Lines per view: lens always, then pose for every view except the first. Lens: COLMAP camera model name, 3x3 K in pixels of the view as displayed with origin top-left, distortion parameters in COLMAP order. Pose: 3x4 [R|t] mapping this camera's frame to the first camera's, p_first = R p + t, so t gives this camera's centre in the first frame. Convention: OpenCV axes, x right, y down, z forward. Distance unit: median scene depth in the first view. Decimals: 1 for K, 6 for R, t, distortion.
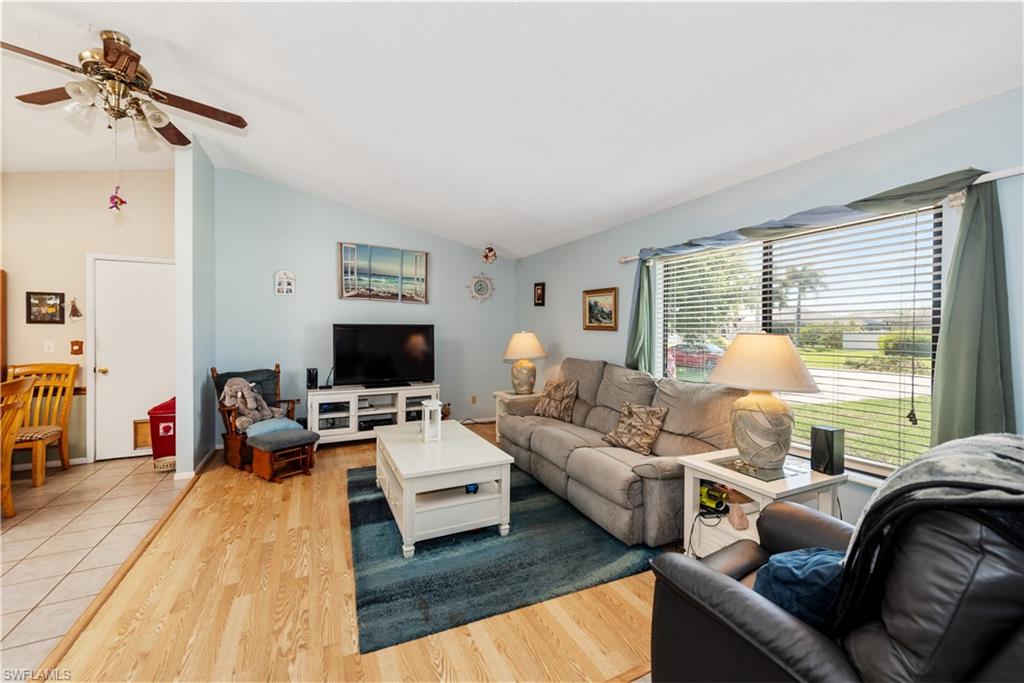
lens RADIAL K [[404.5, 0, 513.2], [0, 404.5, 335.2], [0, 0, 1]] dist [0.011810, -0.003502]
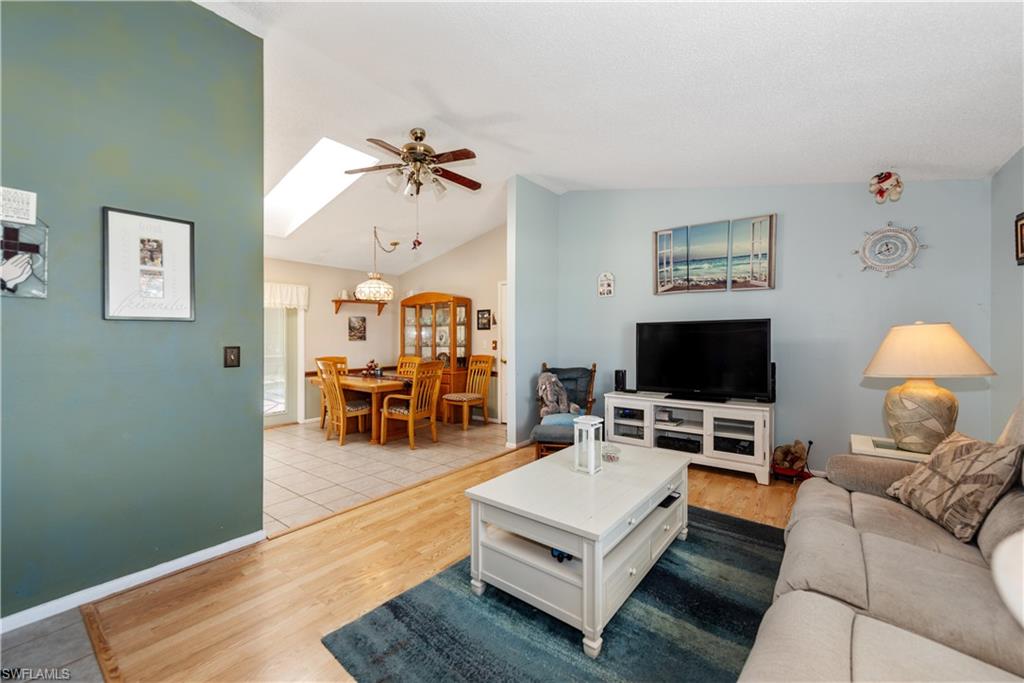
lens RADIAL K [[404.5, 0, 511.6], [0, 404.5, 345.2], [0, 0, 1]] dist [0.011810, -0.003502]
pose [[0.425548, 0.009467, -0.904886, 0.304231], [0.000301, 0.999944, 0.010603, 0.014593], [0.904936, -0.004784, 0.425521, 0.409659]]
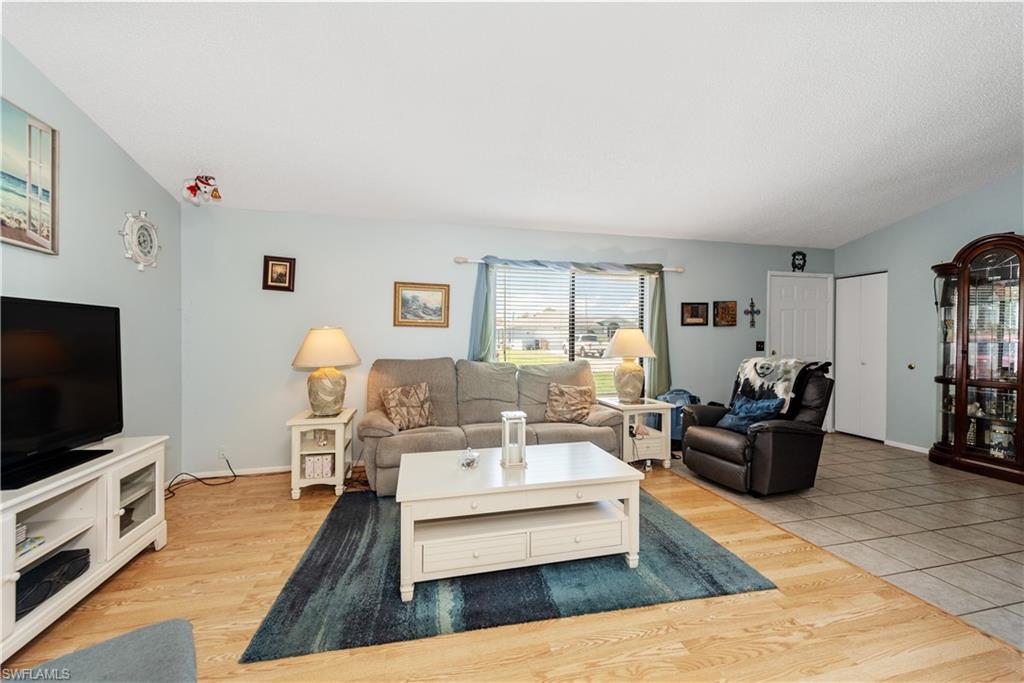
lens RADIAL K [[404.5, 0, 516.2], [0, 404.5, 344.8], [0, 0, 1]] dist [0.011810, -0.003502]
pose [[0.219834, -0.021349, 0.975304, -0.695917], [0.009261, 0.999761, 0.019797, 0.014130], [-0.975493, 0.004680, 0.219979, 0.608239]]
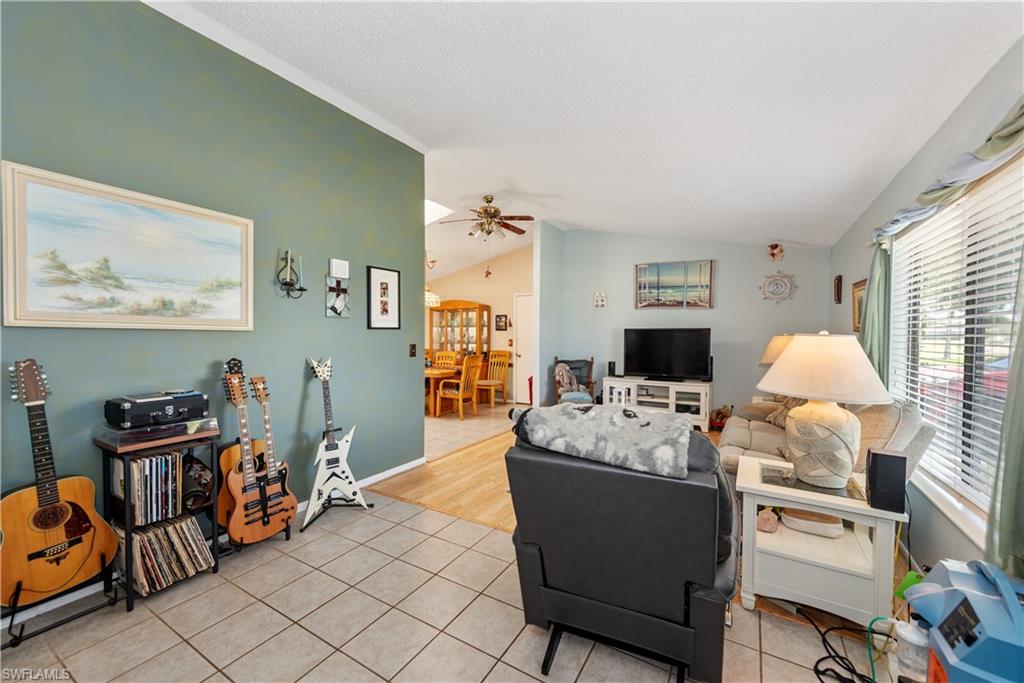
lens RADIAL K [[404.5, 0, 519.4], [0, 404.5, 345.6], [0, 0, 1]] dist [0.011810, -0.003502]
pose [[0.550610, 0.022299, -0.834465, 0.549794], [-0.007918, 0.999738, 0.021491, 0.002048], [0.834725, -0.005226, 0.550642, -0.026409]]
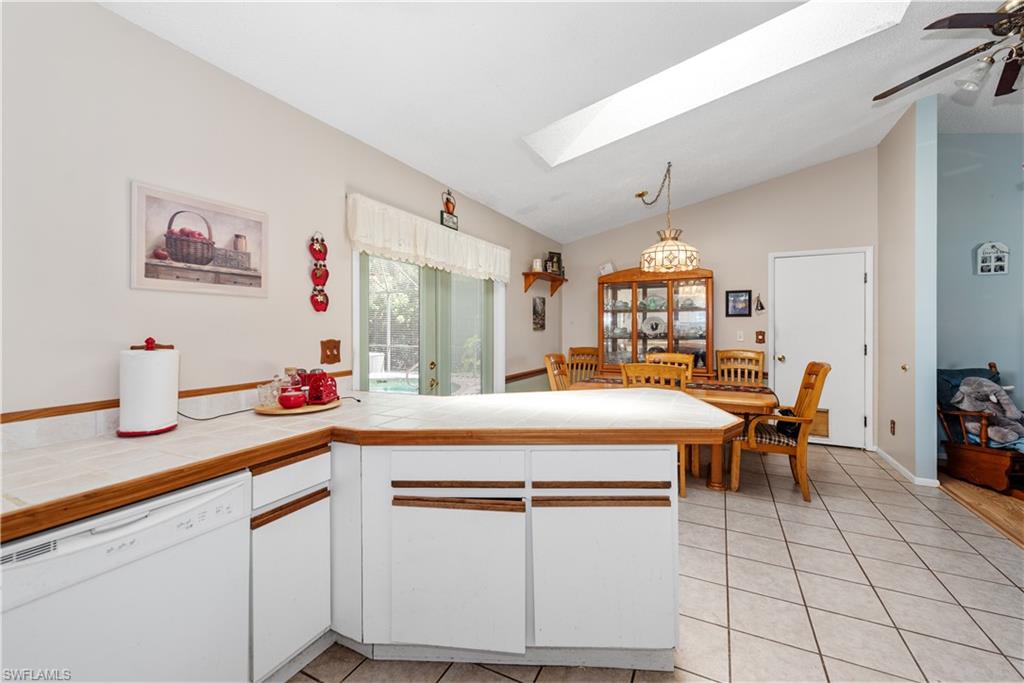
lens RADIAL K [[404.5, 0, 510.3], [0, 404.5, 331.7], [0, 0, 1]] dist [0.011810, -0.003502]
pose [[0.592640, 0.007736, -0.805431, -0.554832], [-0.003386, 0.999969, 0.007113, 0.009330], [0.805461, -0.001488, 0.592648, -0.232200]]
